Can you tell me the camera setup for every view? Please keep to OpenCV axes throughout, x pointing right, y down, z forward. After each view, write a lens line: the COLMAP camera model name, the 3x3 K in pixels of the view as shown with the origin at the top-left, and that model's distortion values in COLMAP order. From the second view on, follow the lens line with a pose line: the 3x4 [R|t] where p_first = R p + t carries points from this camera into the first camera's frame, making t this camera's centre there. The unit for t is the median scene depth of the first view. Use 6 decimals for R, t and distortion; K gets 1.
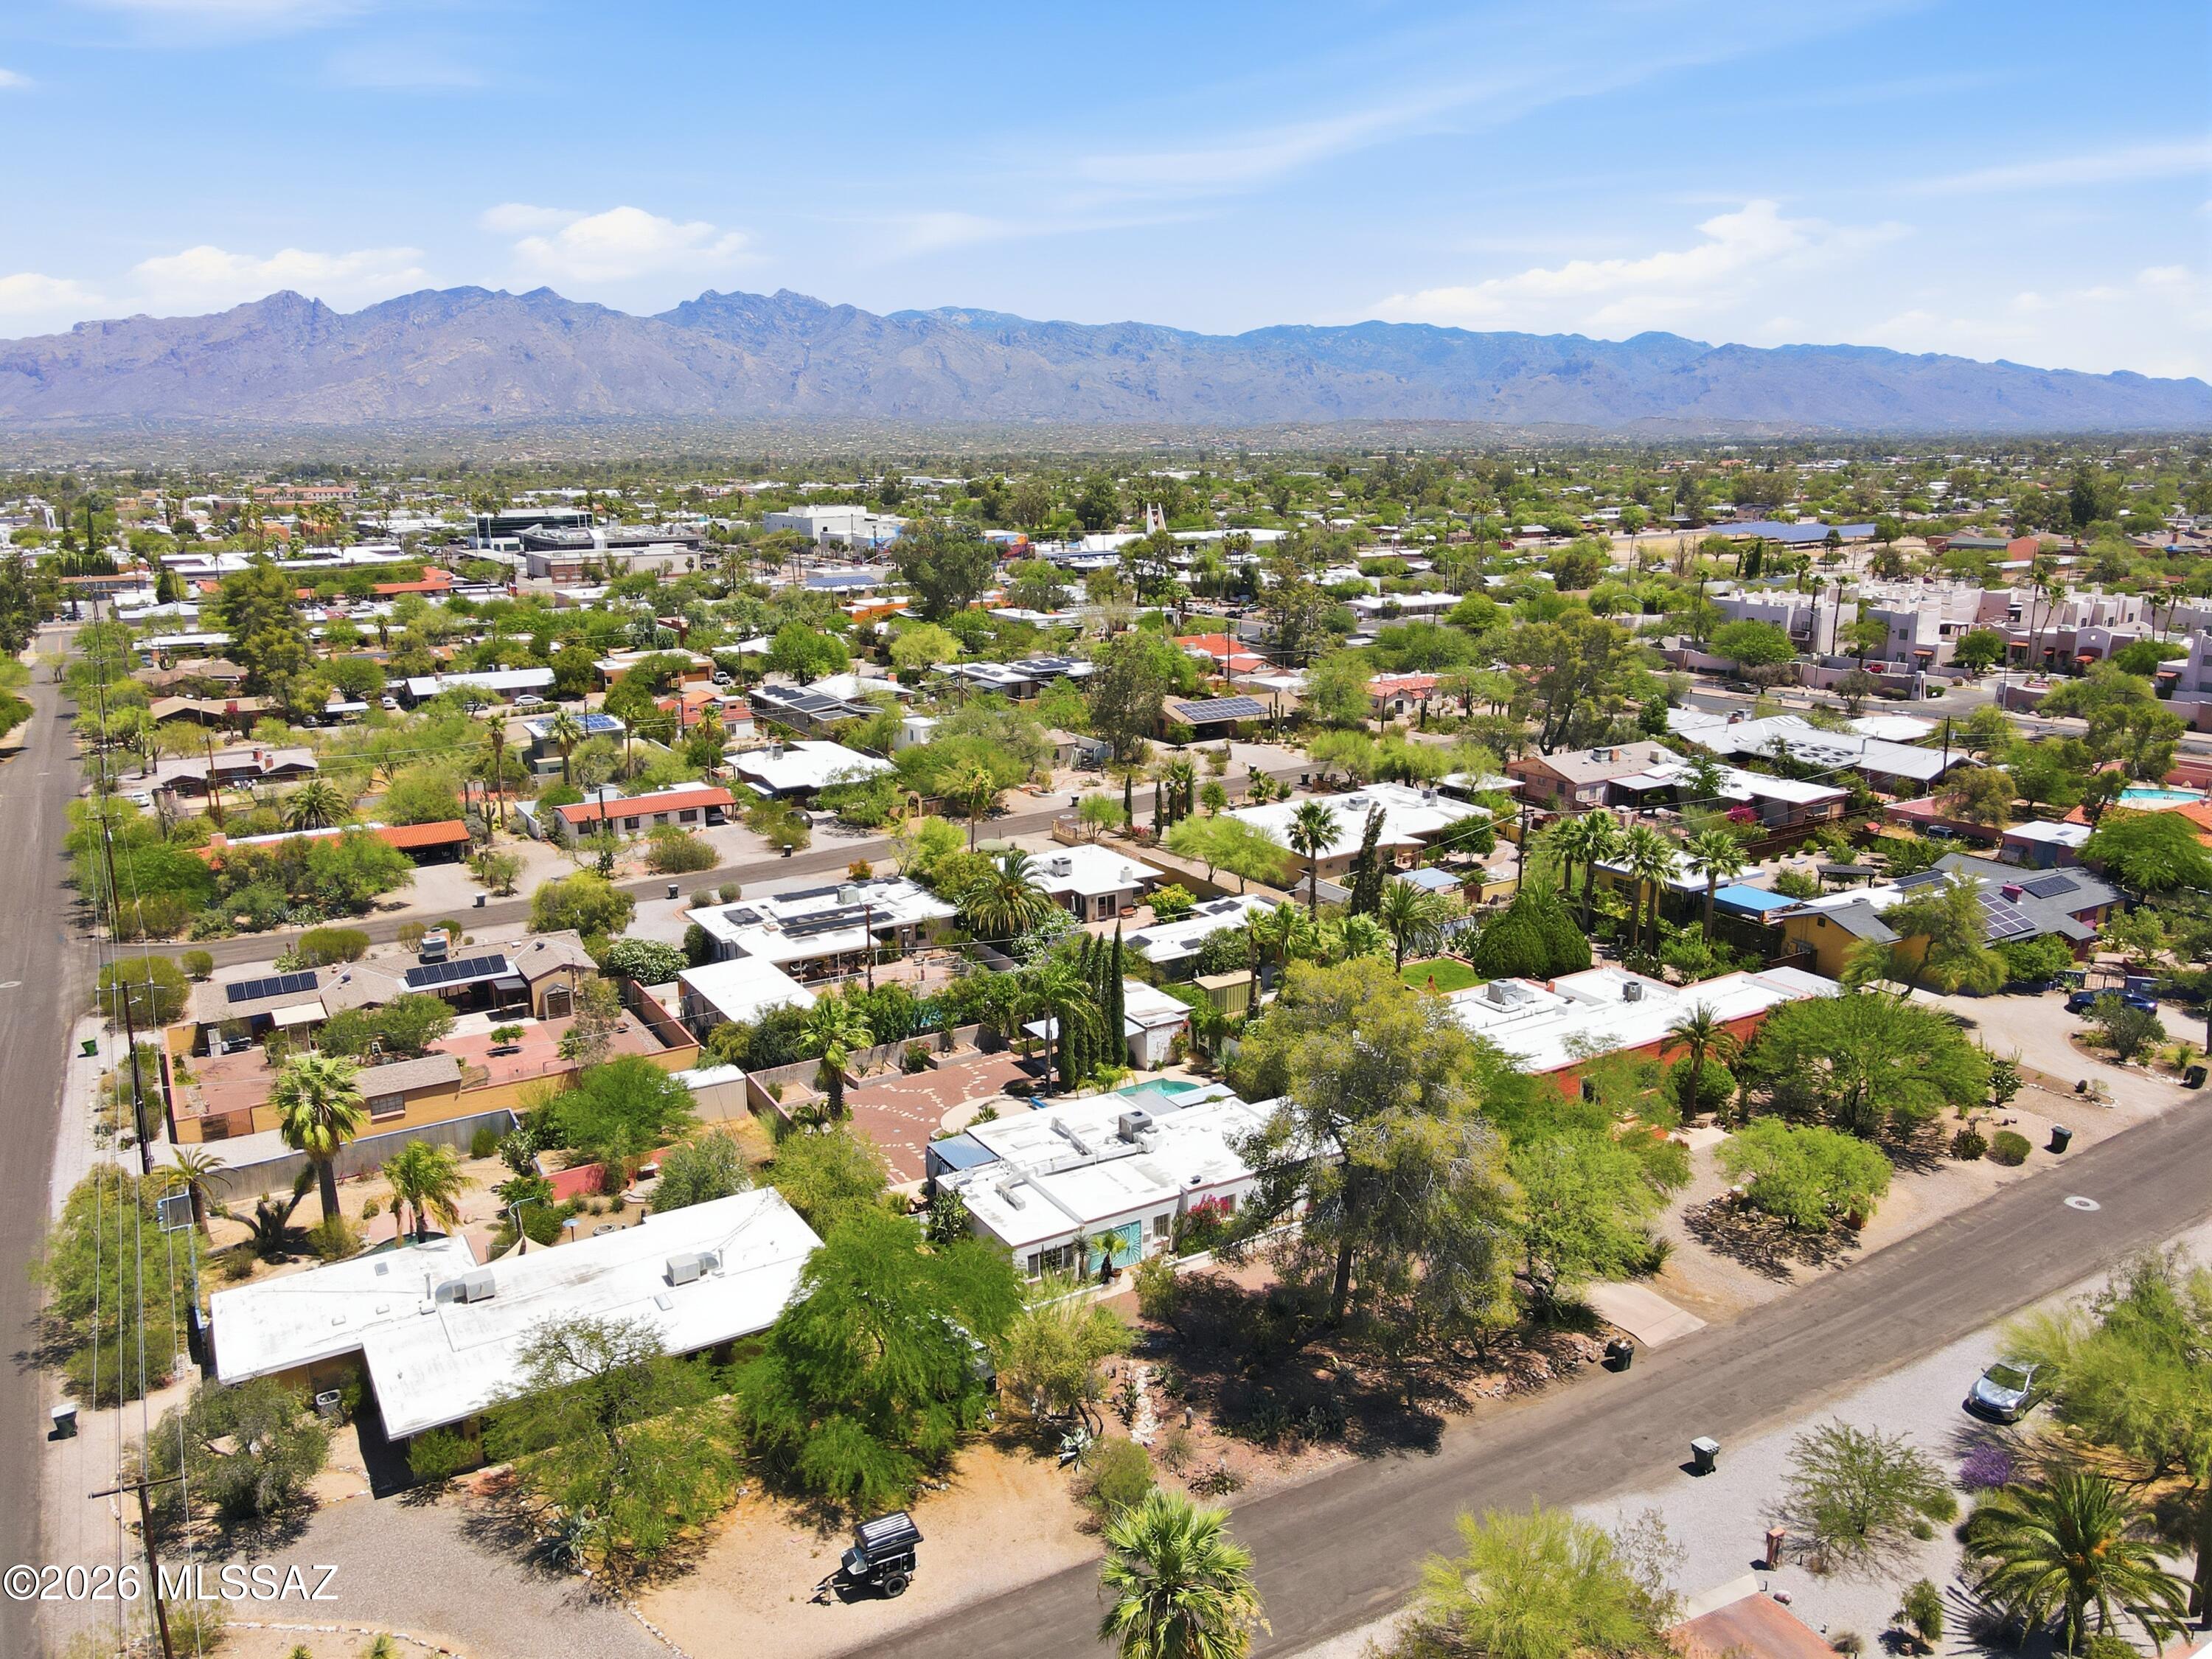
lens RADIAL K [[1614.5, 0, 1106.0], [0, 1614.5, 829.5], [0, 0, 1]] dist [0.008820, 0.001520]
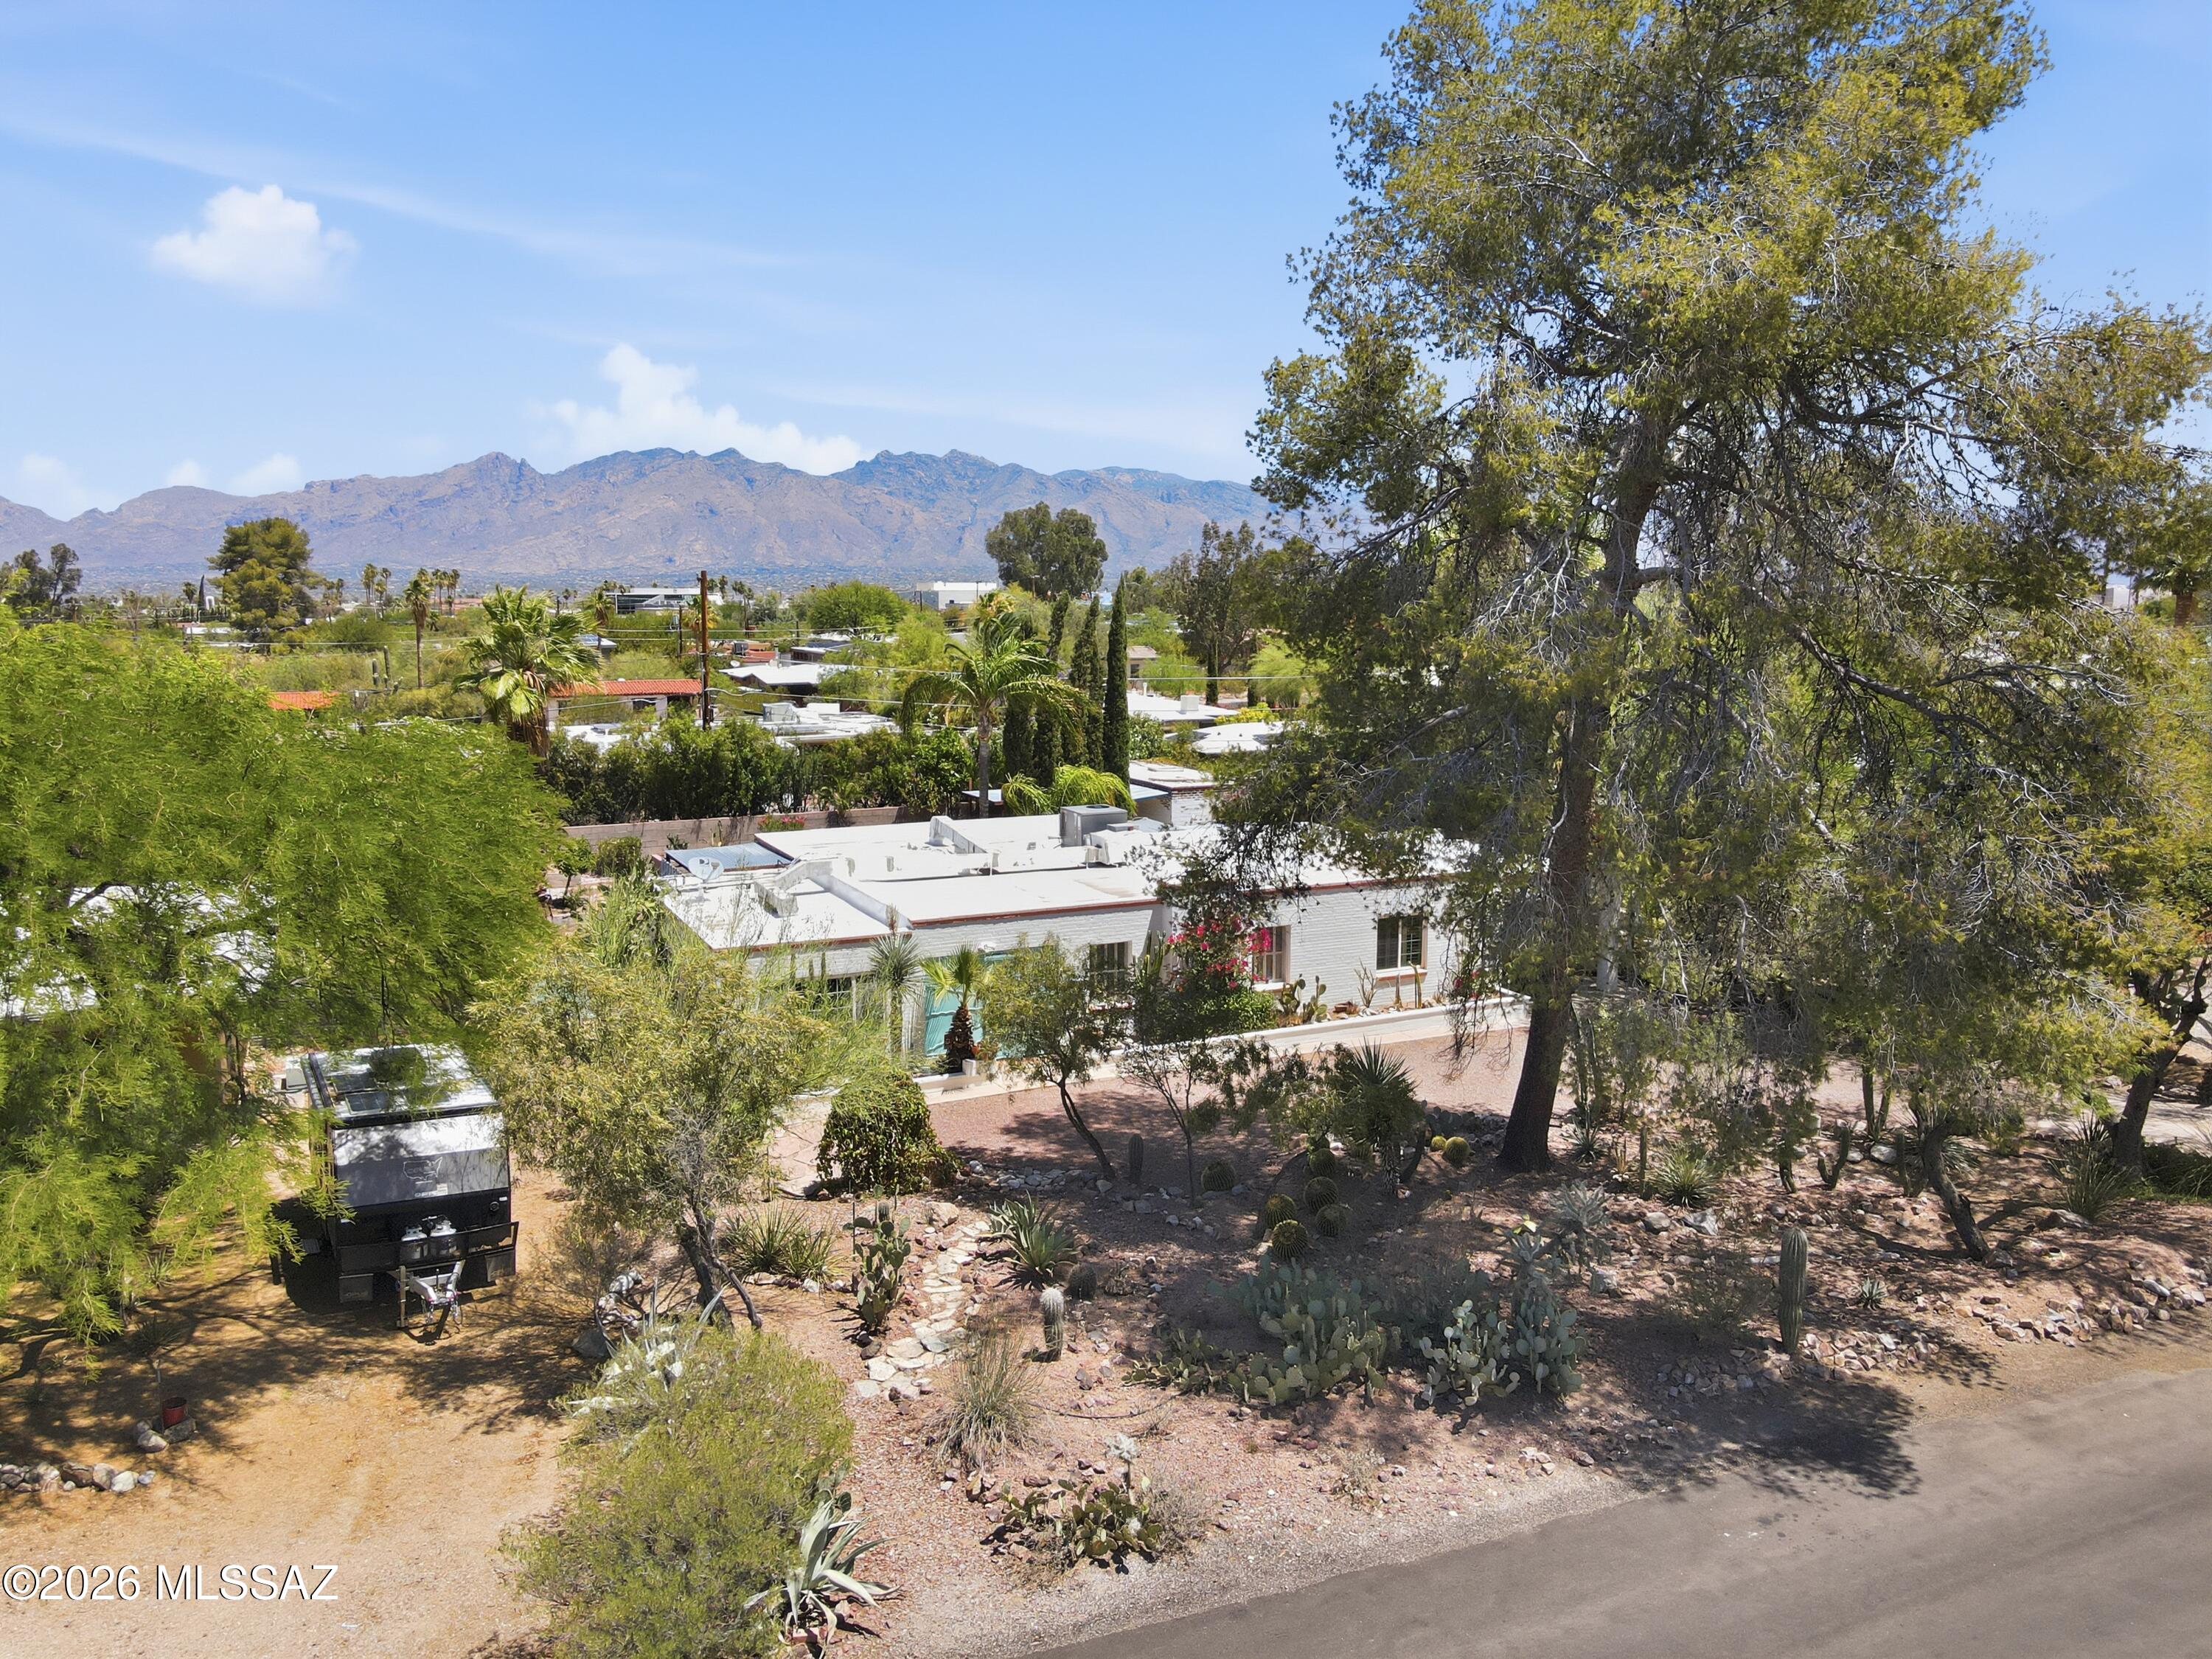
lens RADIAL K [[1601.7, 0, 1106.0], [0, 1601.7, 829.5], [0, 0, 1]] dist [0.015594, 0.003751]
pose [[0.995151, 0.021866, -0.095901, 0.088748], [-0.031194, 0.994808, -0.096866, 0.297872], [0.093285, 0.099388, 0.990666, 0.685665]]
